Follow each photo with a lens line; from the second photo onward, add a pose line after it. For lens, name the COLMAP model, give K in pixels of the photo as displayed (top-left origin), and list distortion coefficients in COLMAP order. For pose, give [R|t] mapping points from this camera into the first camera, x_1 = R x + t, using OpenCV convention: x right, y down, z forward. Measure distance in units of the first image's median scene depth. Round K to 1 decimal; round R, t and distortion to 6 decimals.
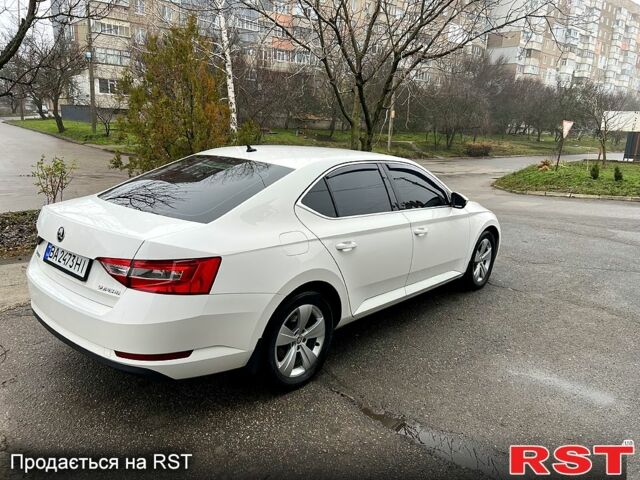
lens RADIAL K [[476.7, 0, 320.0], [0, 476.7, 240.0], [0, 0, 1]] dist [0.053801, -0.060851]
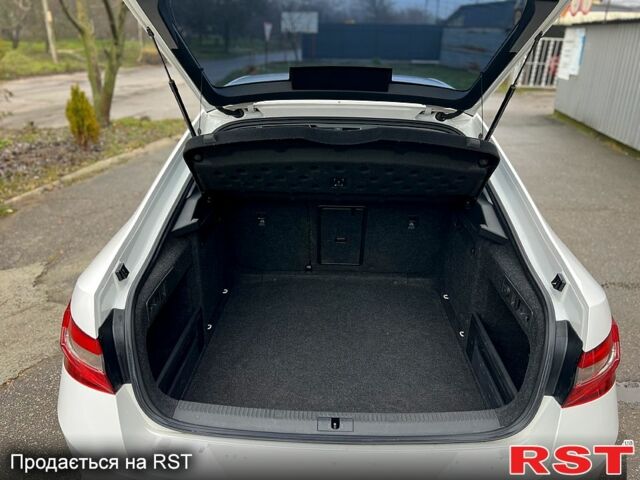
lens RADIAL K [[476.7, 0, 320.0], [0, 476.7, 240.0], [0, 0, 1]] dist [0.053801, -0.060851]
pose [[0.778682, -0.273546, 0.564648, -0.053775], [0.167792, 0.957966, 0.232695, -0.014776], [-0.604566, -0.086452, 0.791850, 0.052140]]
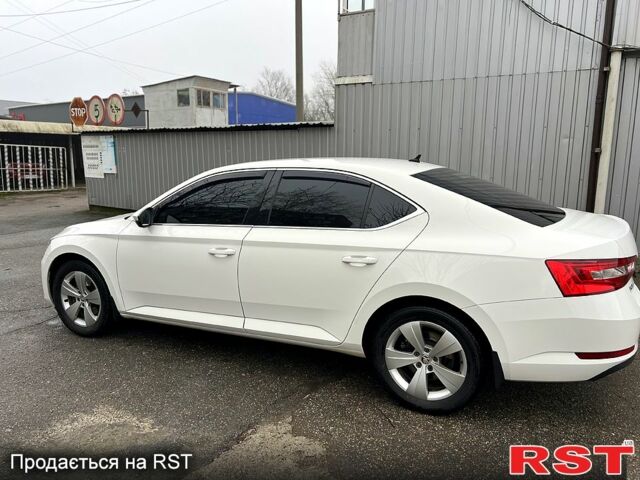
lens RADIAL K [[476.7, 0, 320.0], [0, 476.7, 240.0], [0, 0, 1]] dist [0.053801, -0.060851]
pose [[-0.264025, -0.213274, 0.940641, -0.104717], [0.207043, 0.939980, 0.271239, -0.034333], [-0.942032, 0.266367, -0.204021, 0.143963]]
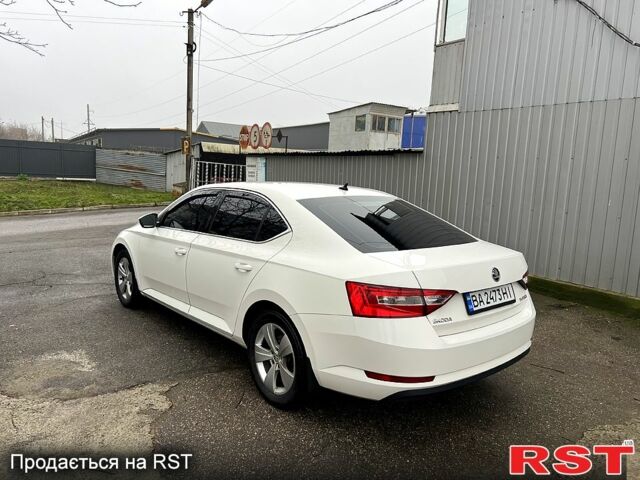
lens RADIAL K [[476.7, 0, 320.0], [0, 476.7, 240.0], [0, 0, 1]] dist [0.053801, -0.060851]
pose [[0.151333, -0.176554, 0.972588, -0.122241], [0.193353, 0.970200, 0.146035, -0.024535], [-0.969388, 0.165953, 0.180961, 0.089686]]
